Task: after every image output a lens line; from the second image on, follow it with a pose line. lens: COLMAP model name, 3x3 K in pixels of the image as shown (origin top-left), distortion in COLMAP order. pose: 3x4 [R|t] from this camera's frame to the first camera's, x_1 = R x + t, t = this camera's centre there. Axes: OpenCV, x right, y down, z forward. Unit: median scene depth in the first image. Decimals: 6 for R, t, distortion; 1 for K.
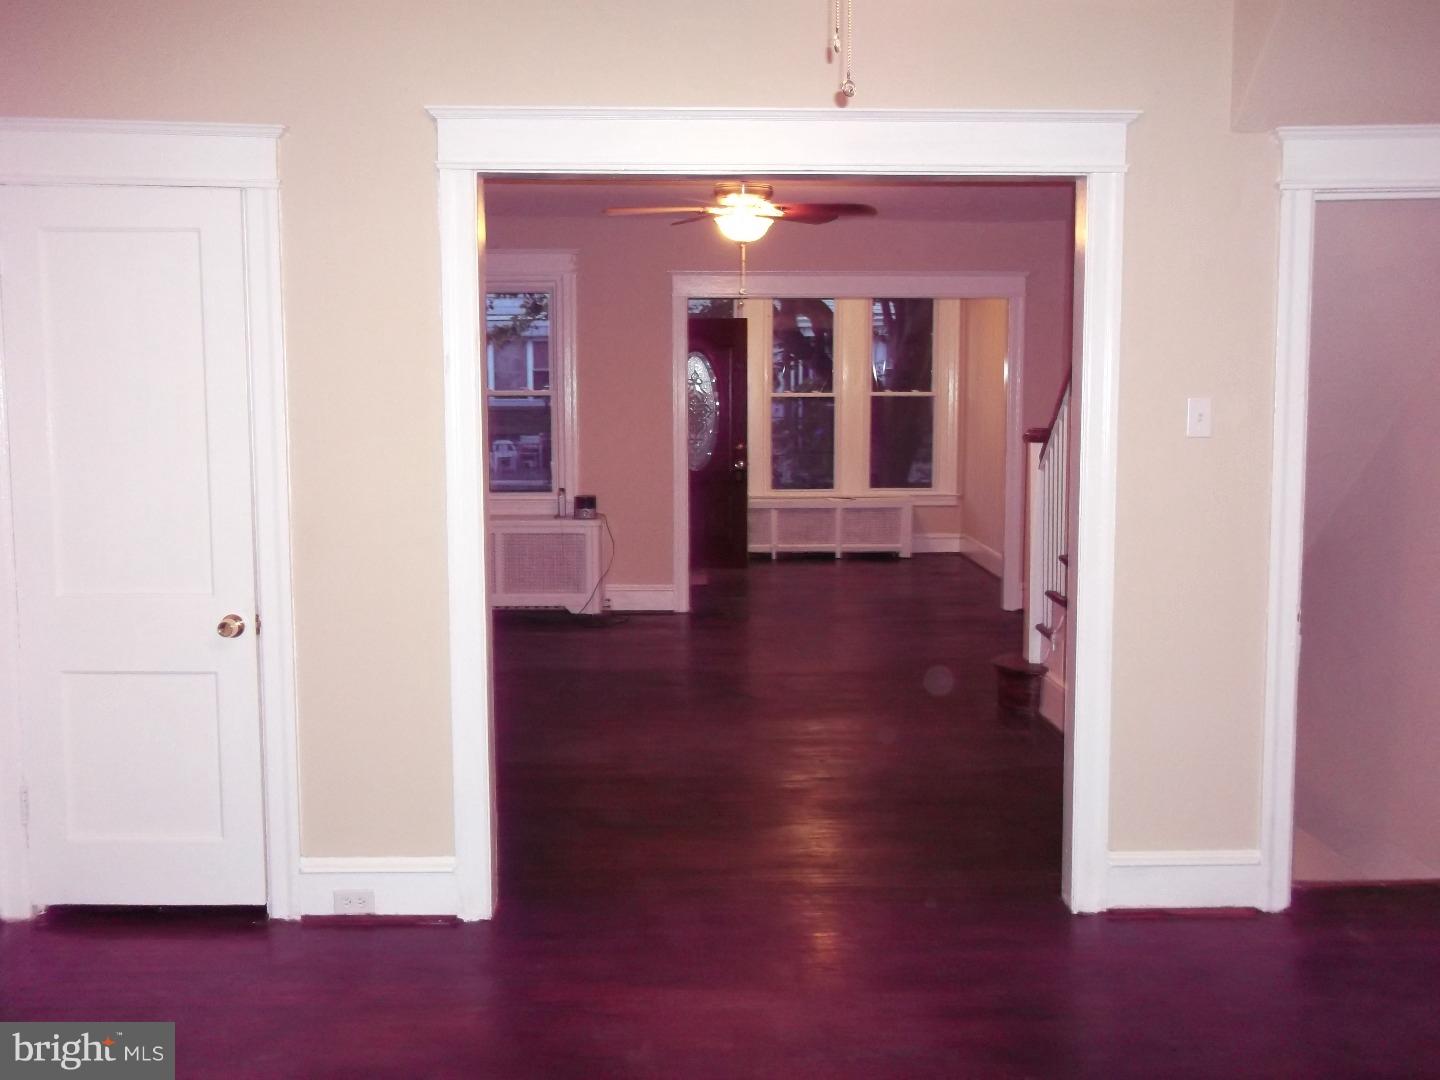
lens RADIAL K [[1384.1, 0, 730.2], [0, 1384.1, 530.6], [0, 0, 1]] dist [0.003771, 0.028755]
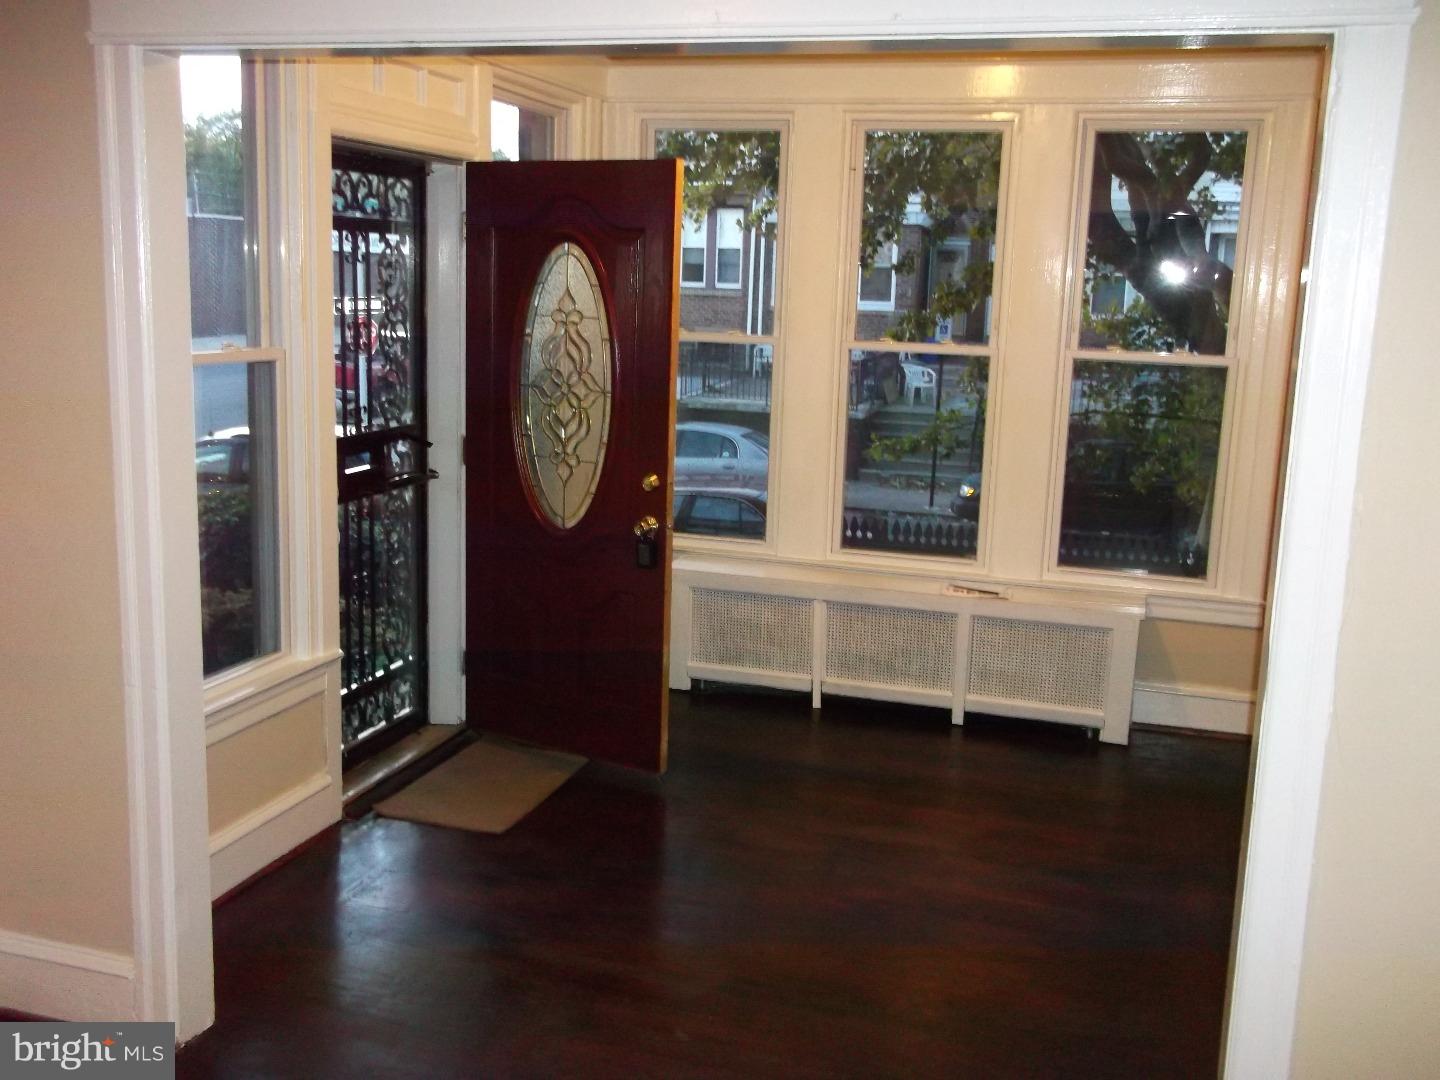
lens RADIAL K [[1380.5, 0, 728.1], [0, 1380.5, 530.3], [0, 0, 1]] dist [-0.001155, 0.028373]
pose [[0.950065, 0.091388, -0.298371, 0.135402], [-0.069179, 0.994045, 0.084190, -0.074175], [0.304288, -0.059345, 0.950730, 0.564212]]
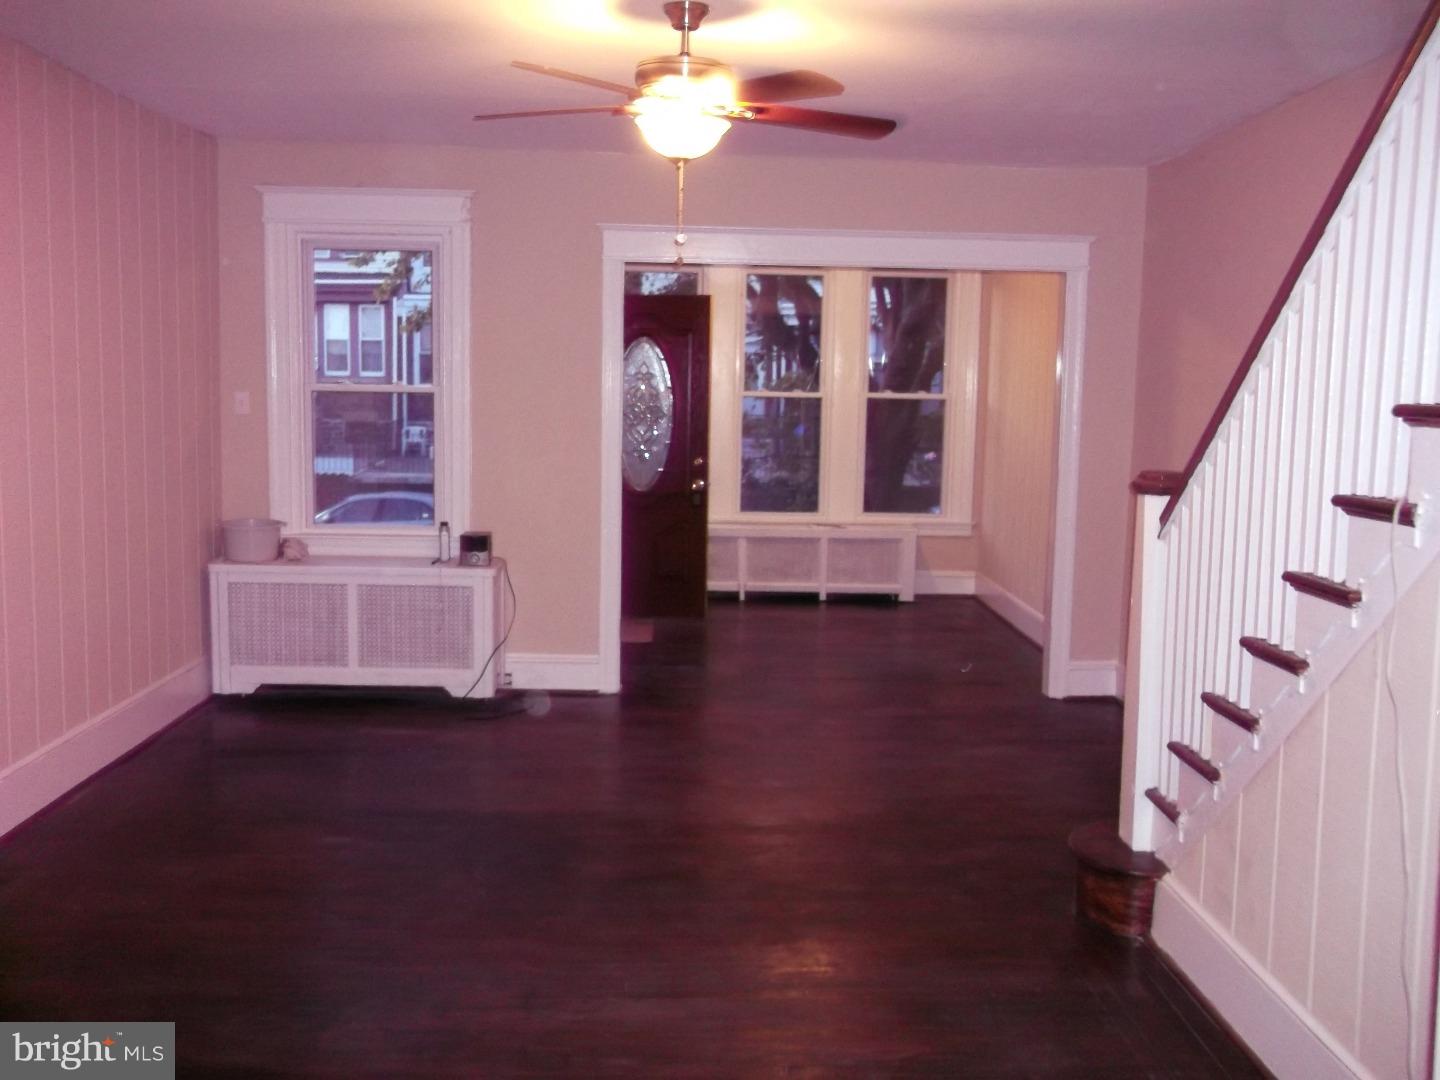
lens RADIAL K [[1380.5, 0, 728.1], [0, 1380.5, 530.3], [0, 0, 1]] dist [-0.001155, 0.028373]
pose [[0.999757, 0.018663, 0.011746, 0.013759], [-0.018756, 0.999793, 0.007844, -0.025934], [-0.011597, -0.008063, 0.999900, 0.206198]]
